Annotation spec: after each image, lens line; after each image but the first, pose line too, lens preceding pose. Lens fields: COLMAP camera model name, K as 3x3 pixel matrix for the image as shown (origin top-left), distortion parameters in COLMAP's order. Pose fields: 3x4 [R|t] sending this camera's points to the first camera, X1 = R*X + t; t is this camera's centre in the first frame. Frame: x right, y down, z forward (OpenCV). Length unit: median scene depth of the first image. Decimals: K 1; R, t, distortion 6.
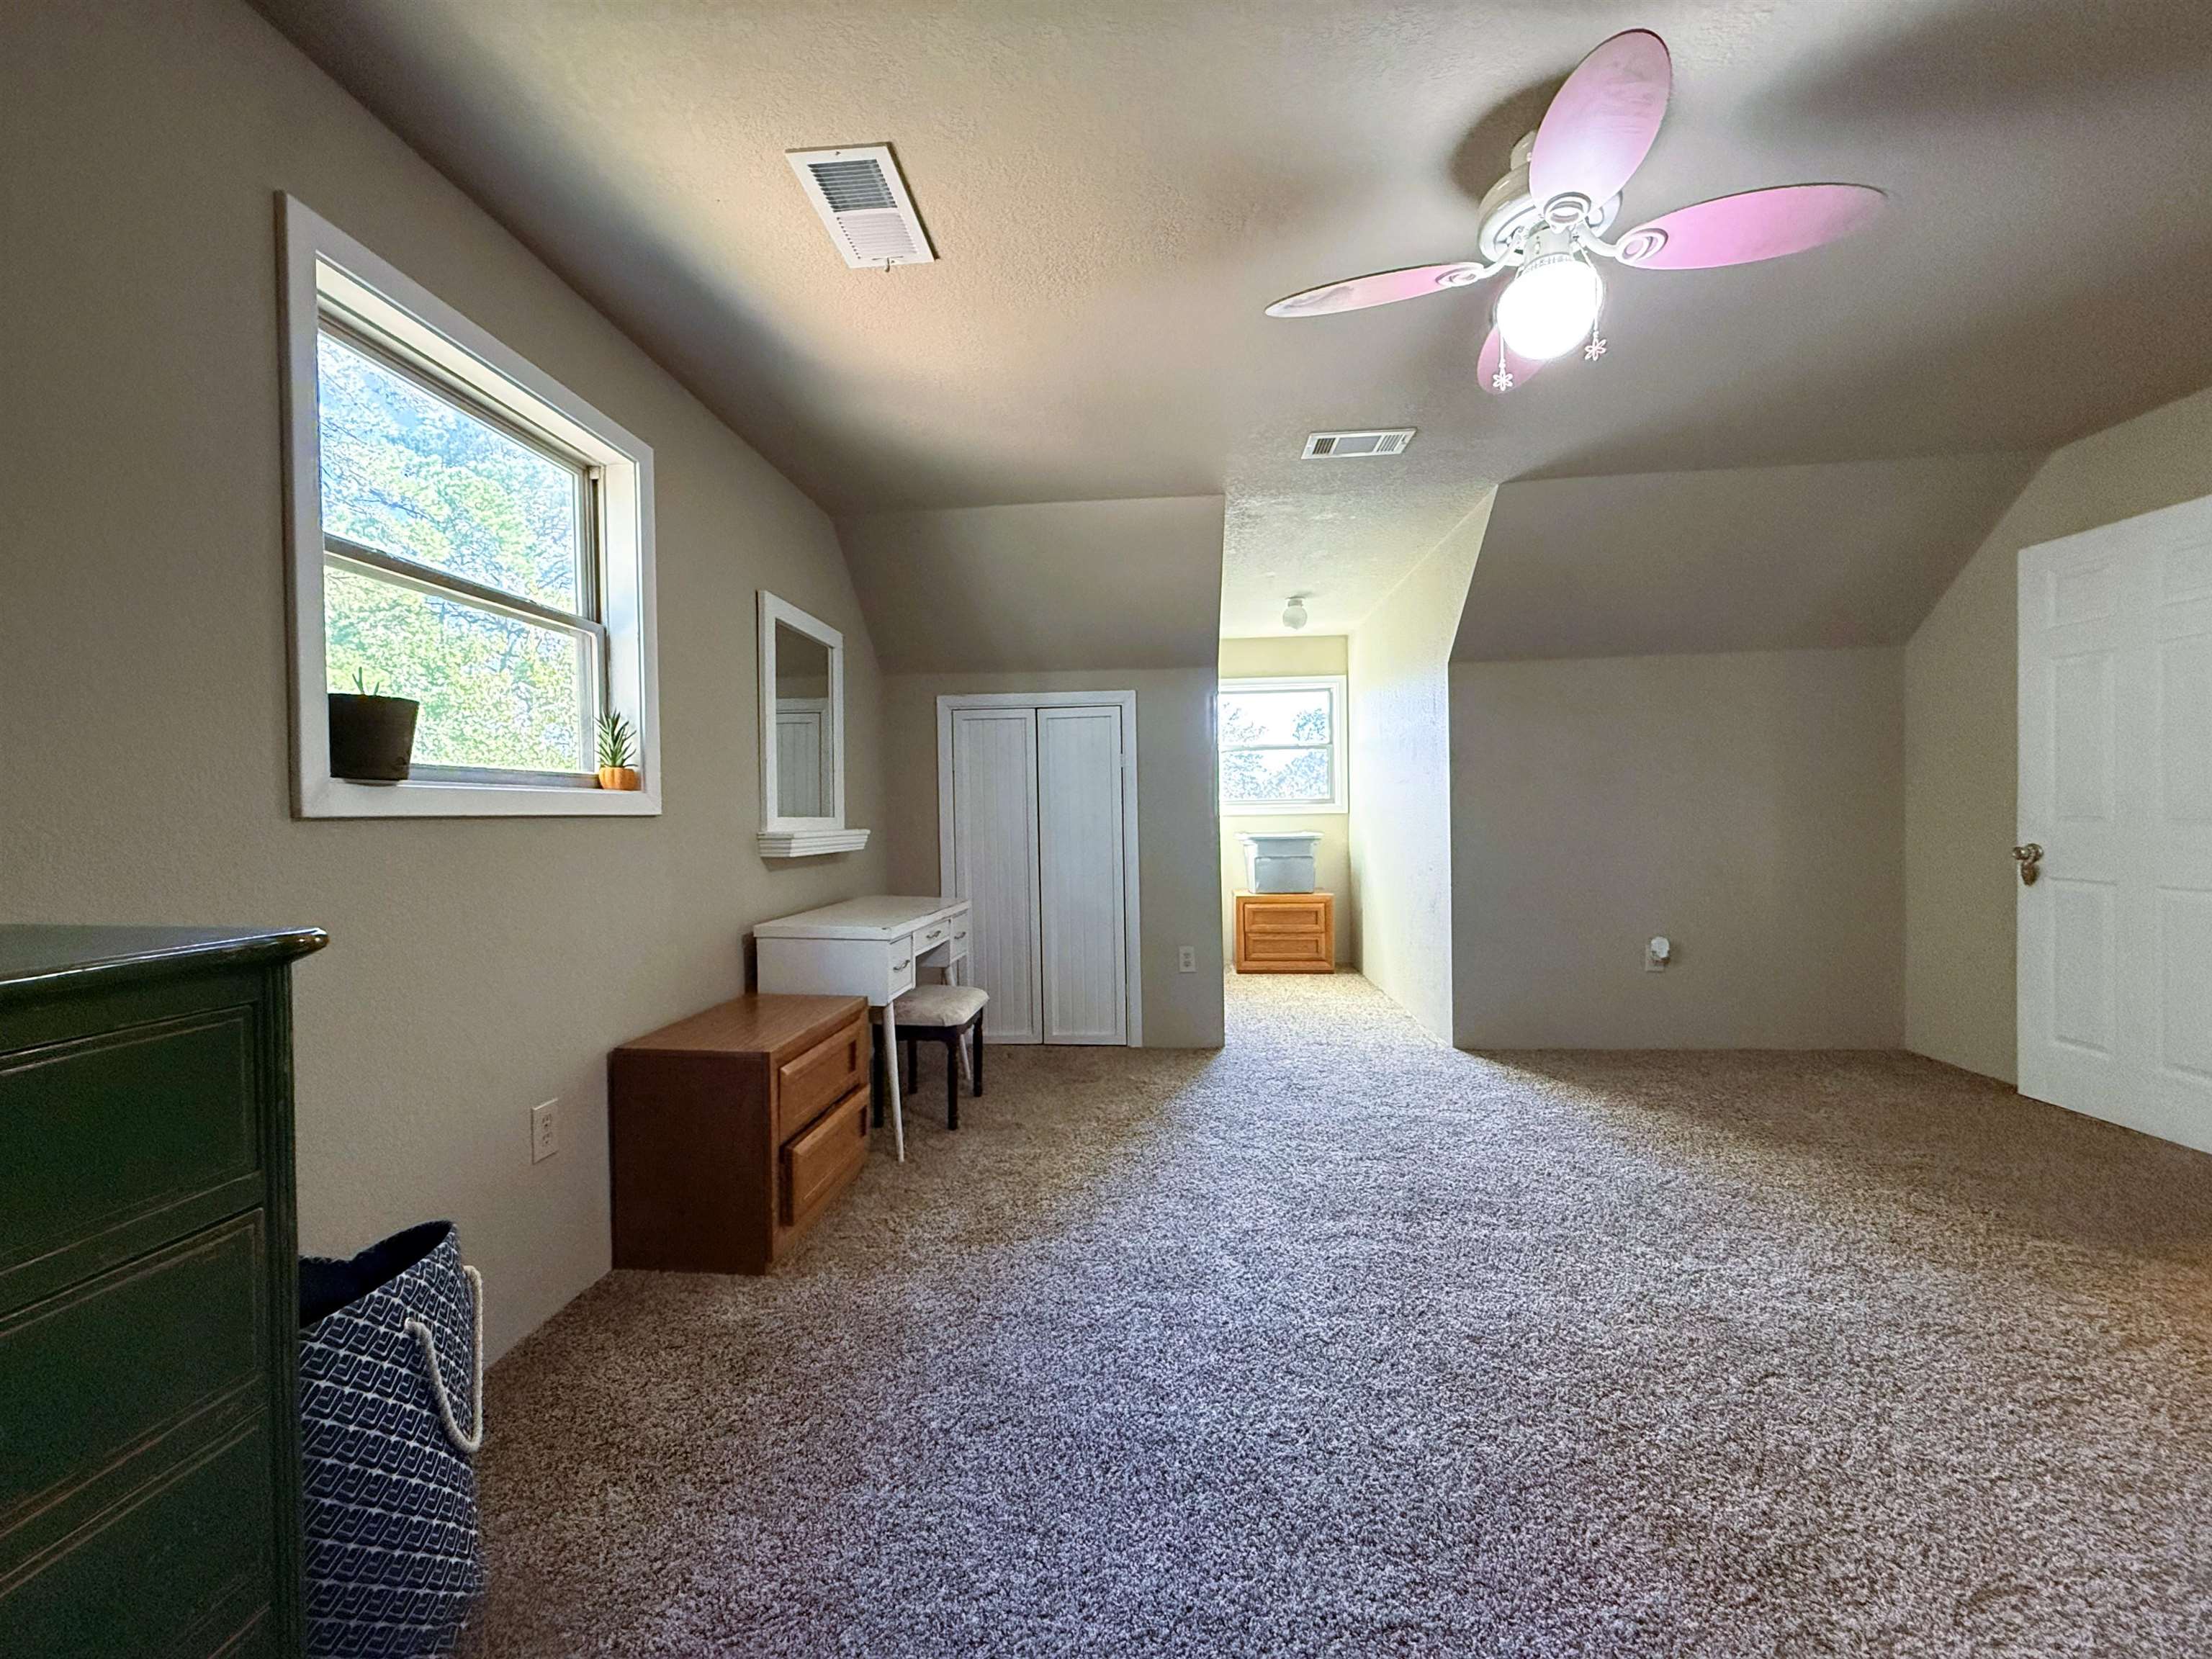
lens RADIAL K [[878.7, 0, 1094.3], [0, 878.7, 825.2], [0, 0, 1]] dist [0.000742, -0.000035]
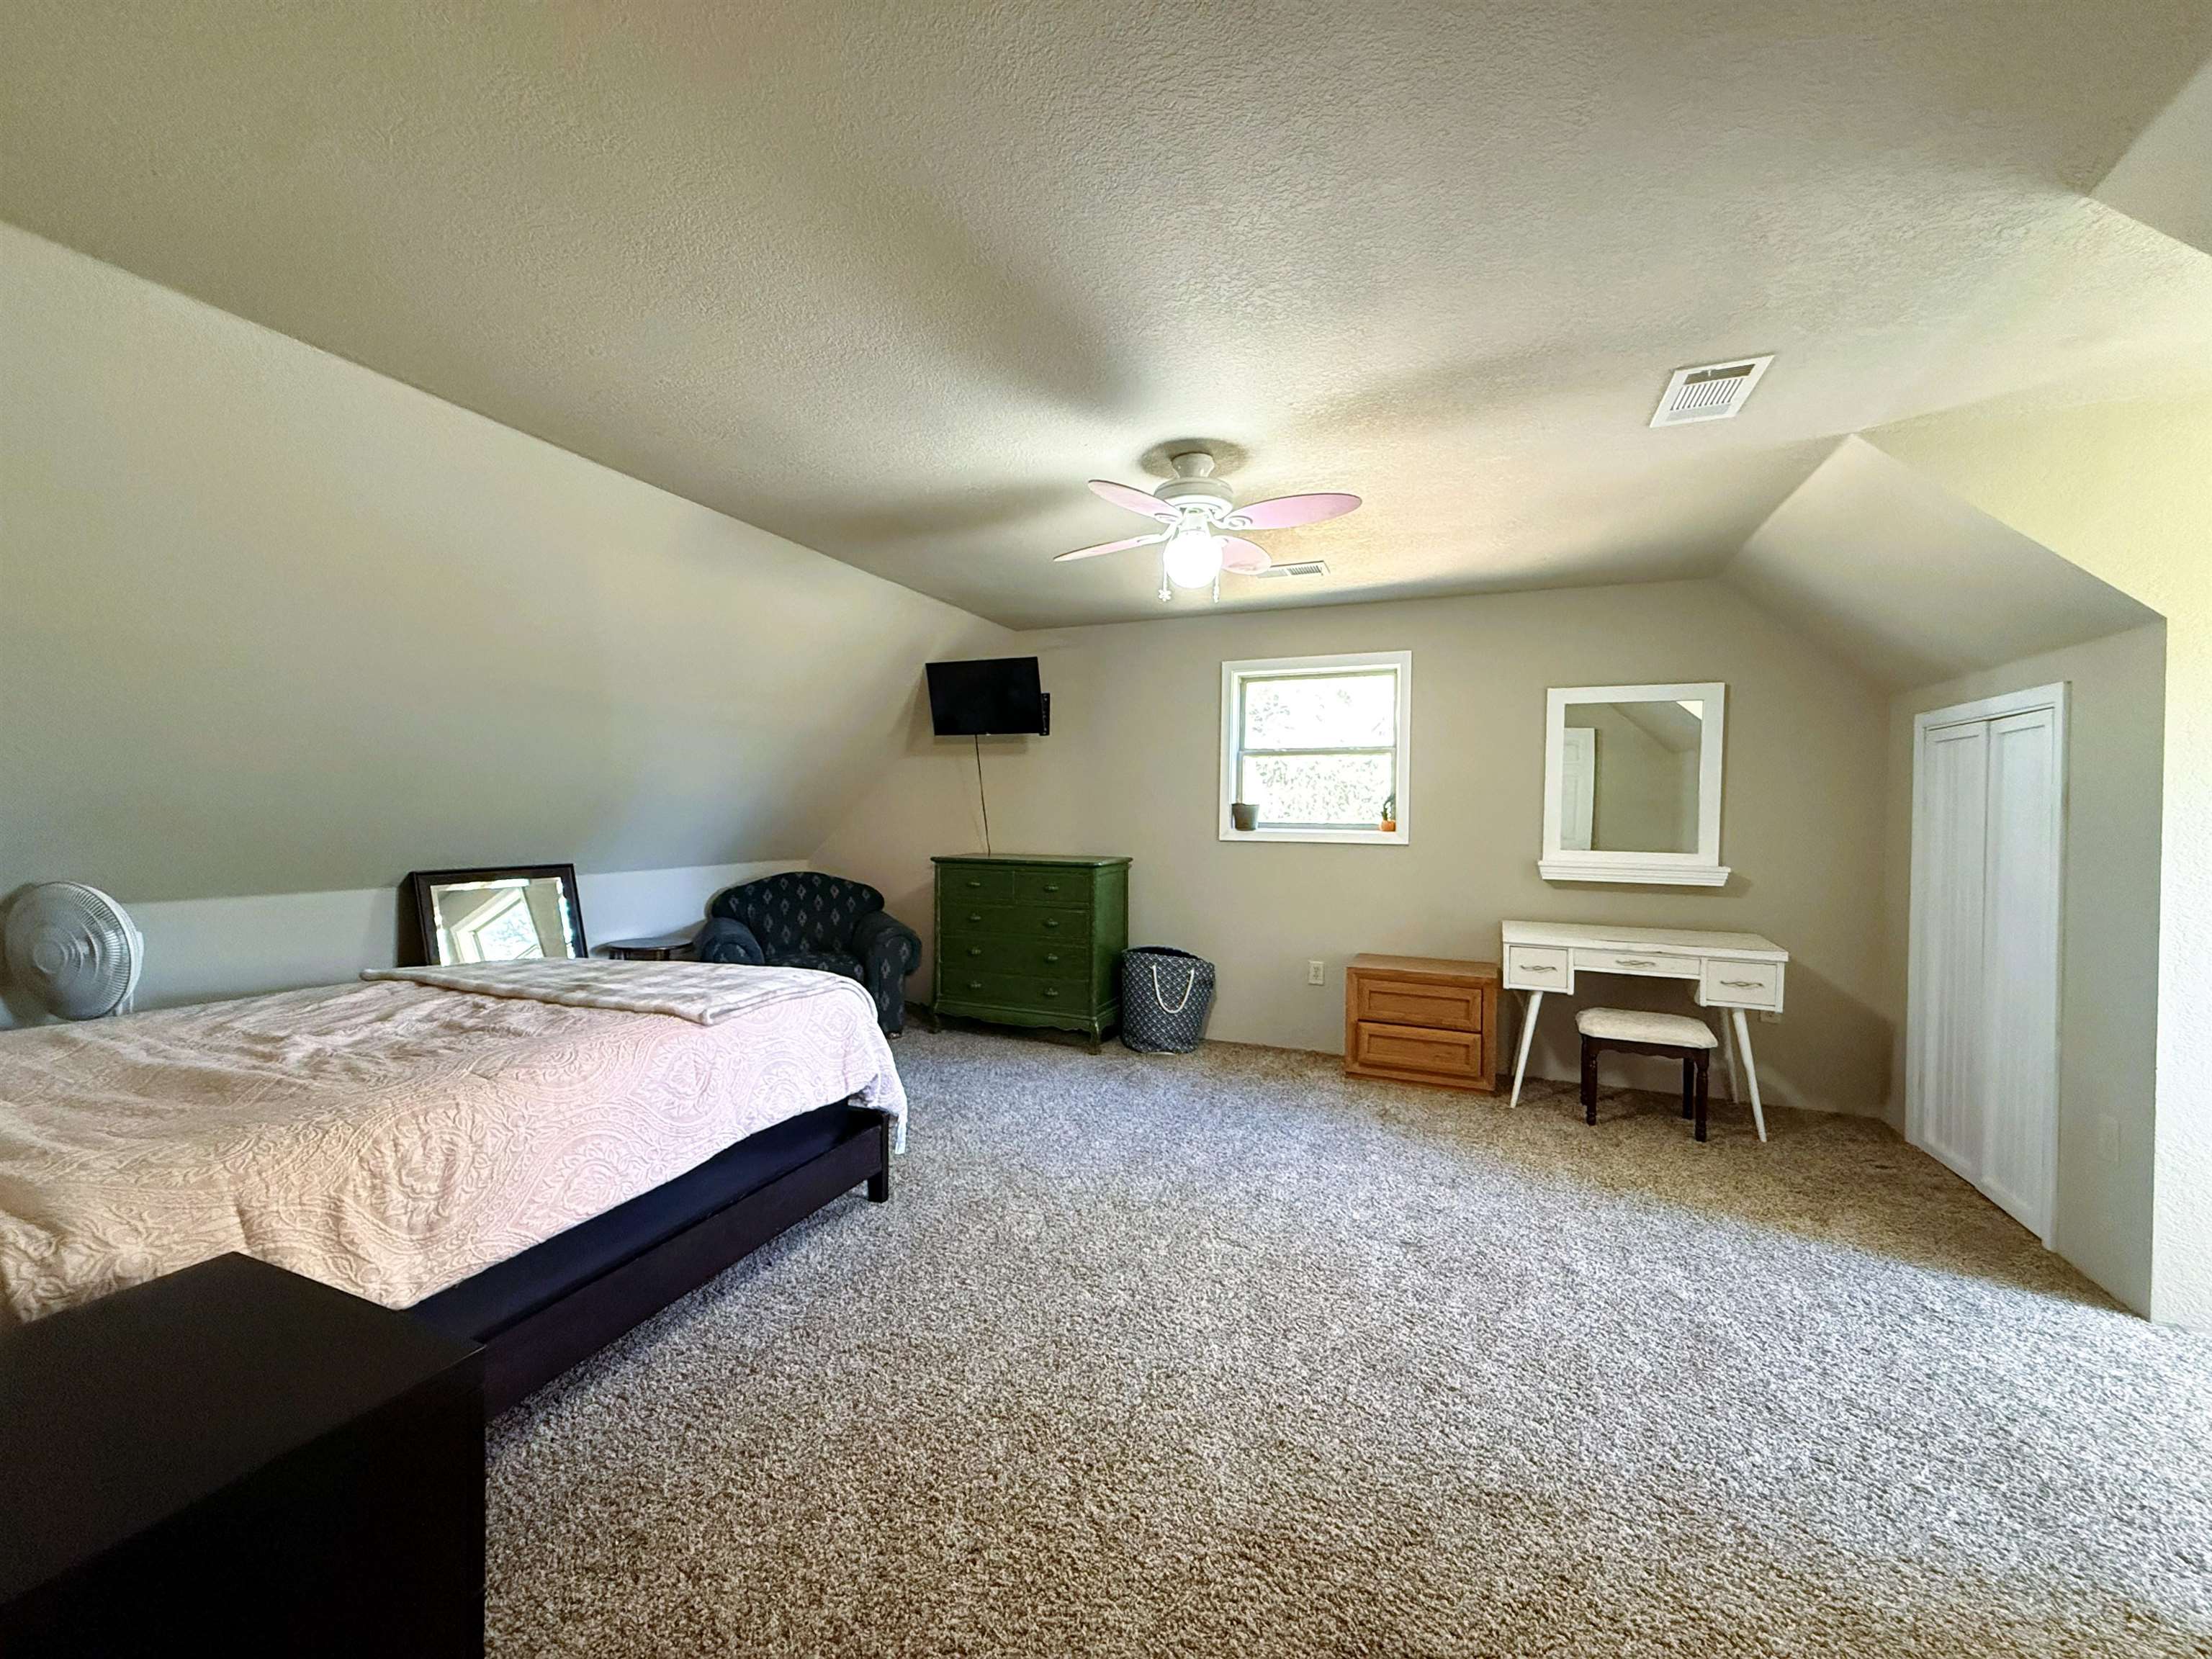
lens RADIAL K [[878.7, 0, 1094.3], [0, 878.7, 825.2], [0, 0, 1]] dist [0.000742, -0.000035]
pose [[-0.298429, 0.028174, -0.954016, 1.568661], [-0.016568, 0.999261, 0.034692, -0.112437], [0.954288, 0.026159, -0.297742, 0.965749]]
